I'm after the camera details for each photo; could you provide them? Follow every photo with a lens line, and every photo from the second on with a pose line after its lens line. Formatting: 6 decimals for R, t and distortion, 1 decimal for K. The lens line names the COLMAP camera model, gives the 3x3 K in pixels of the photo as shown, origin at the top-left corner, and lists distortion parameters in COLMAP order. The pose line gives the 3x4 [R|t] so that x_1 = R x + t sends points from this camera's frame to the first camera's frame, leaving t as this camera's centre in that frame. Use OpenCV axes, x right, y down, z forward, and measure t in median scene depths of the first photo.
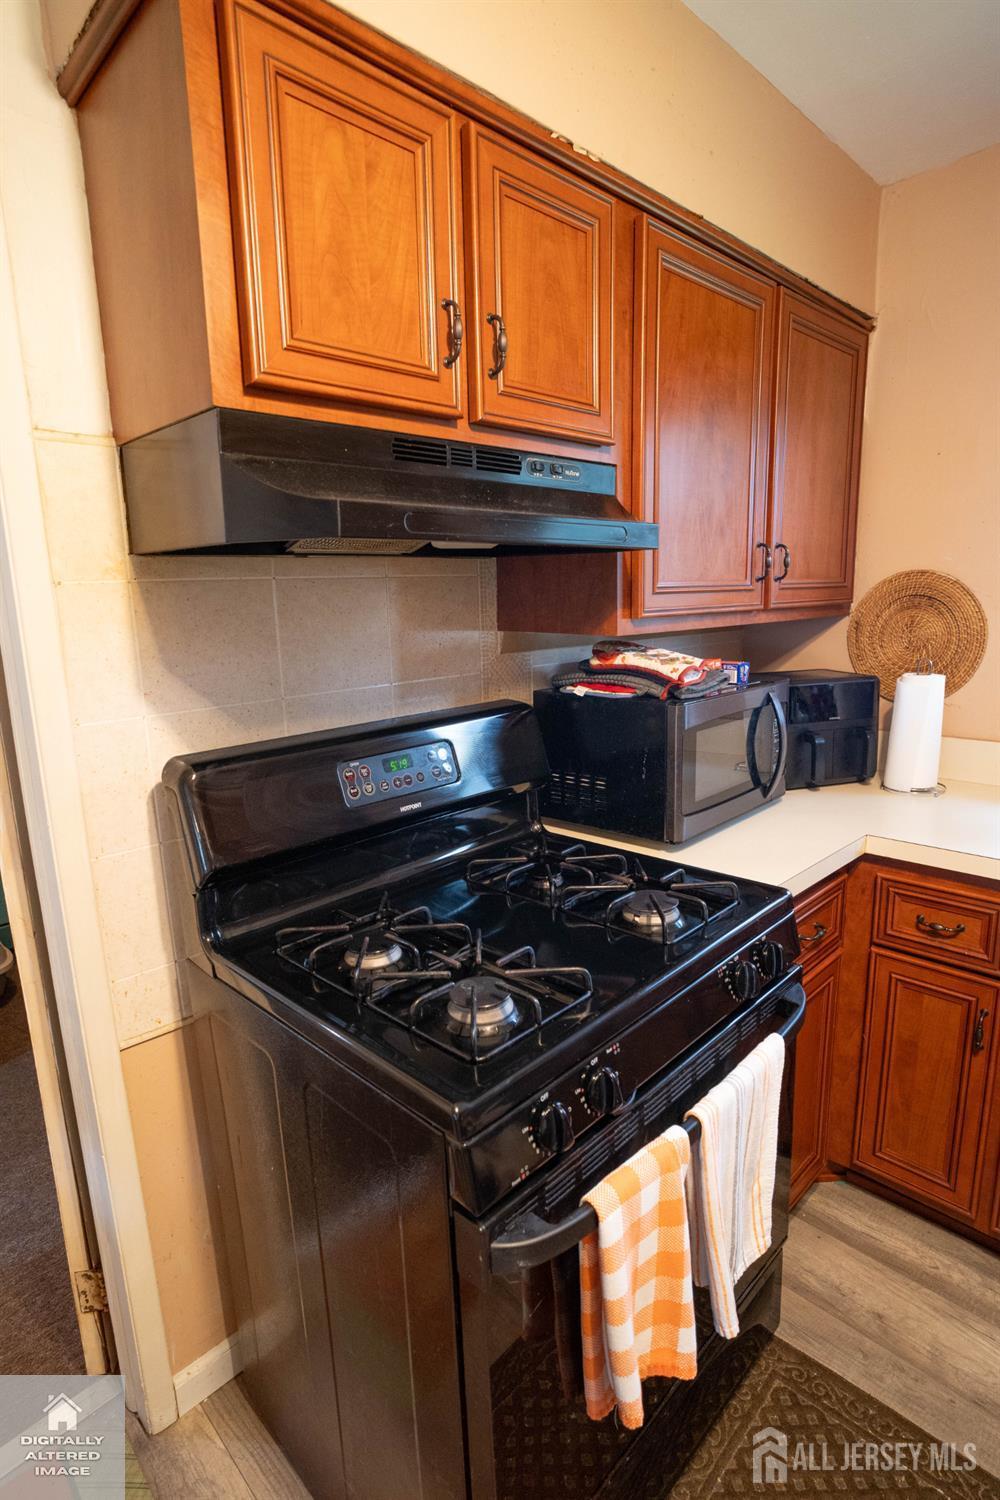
lens RADIAL K [[787.9, 0, 497.2], [0, 787.9, 755.4], [0, 0, 1]] dist [-0.056712, 0.029891]
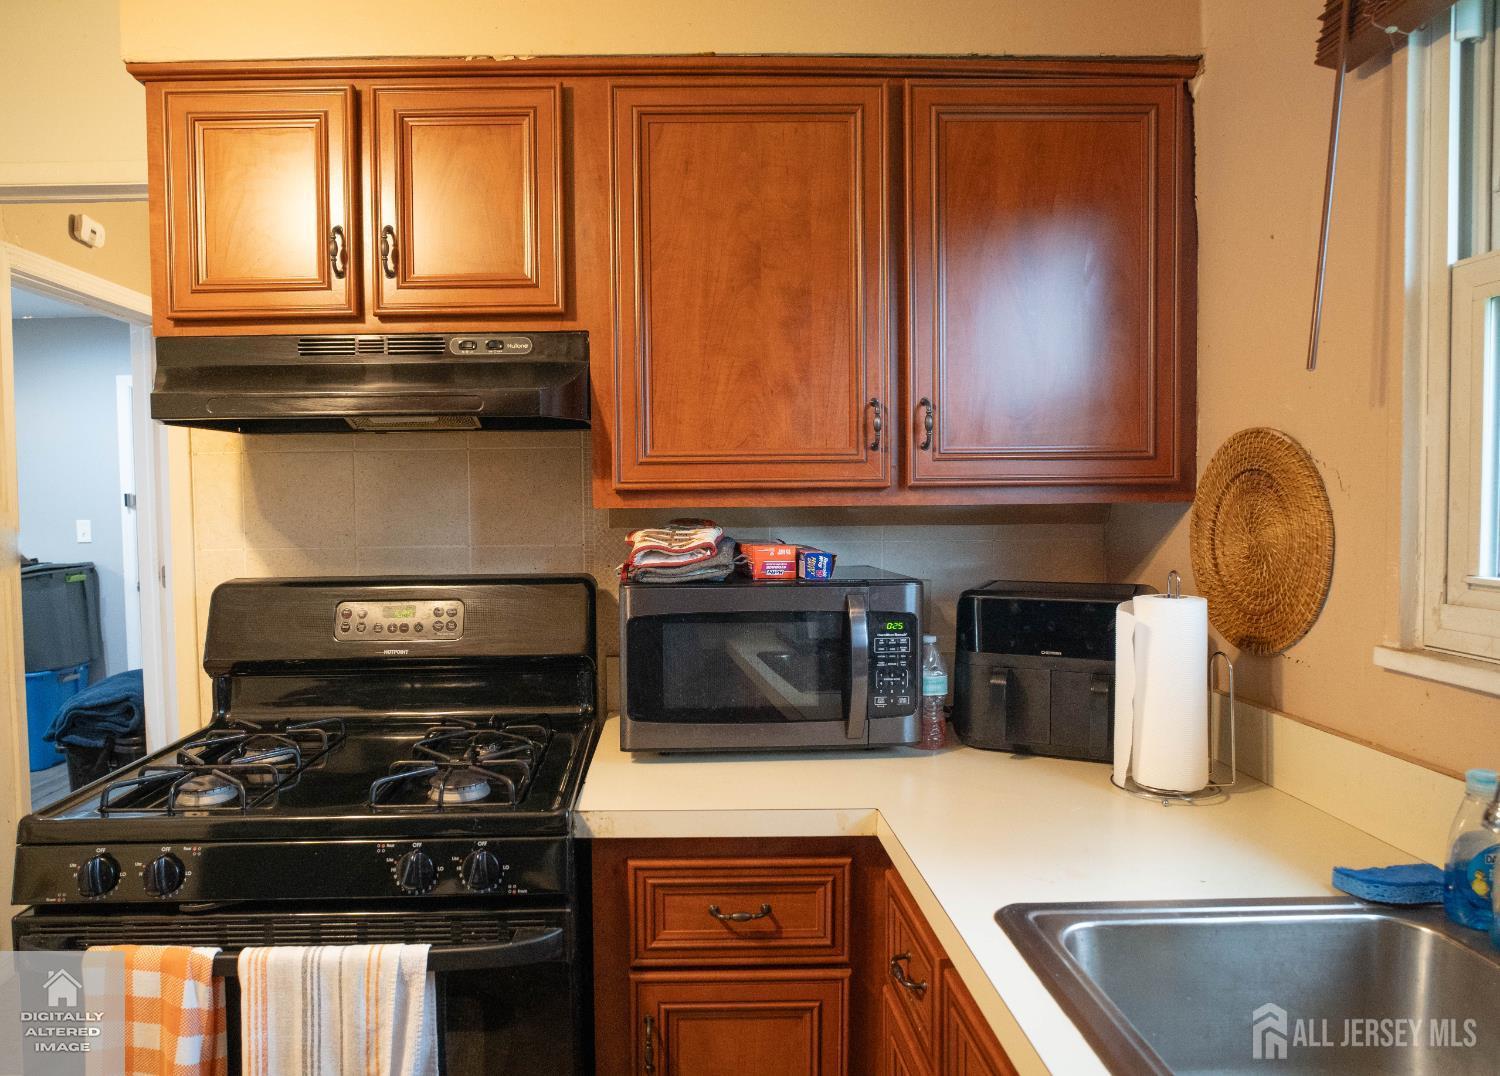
lens RADIAL K [[891.2, 0, 750.0], [0, 891.2, 538.0], [0, 0, 1]] dist [-0.003408, -0.000415]
pose [[0.735104, 0.053890, -0.675809, 0.960435], [-0.148606, 0.985402, -0.083067, -0.054962], [0.661466, 0.161492, 0.732381, 0.337009]]
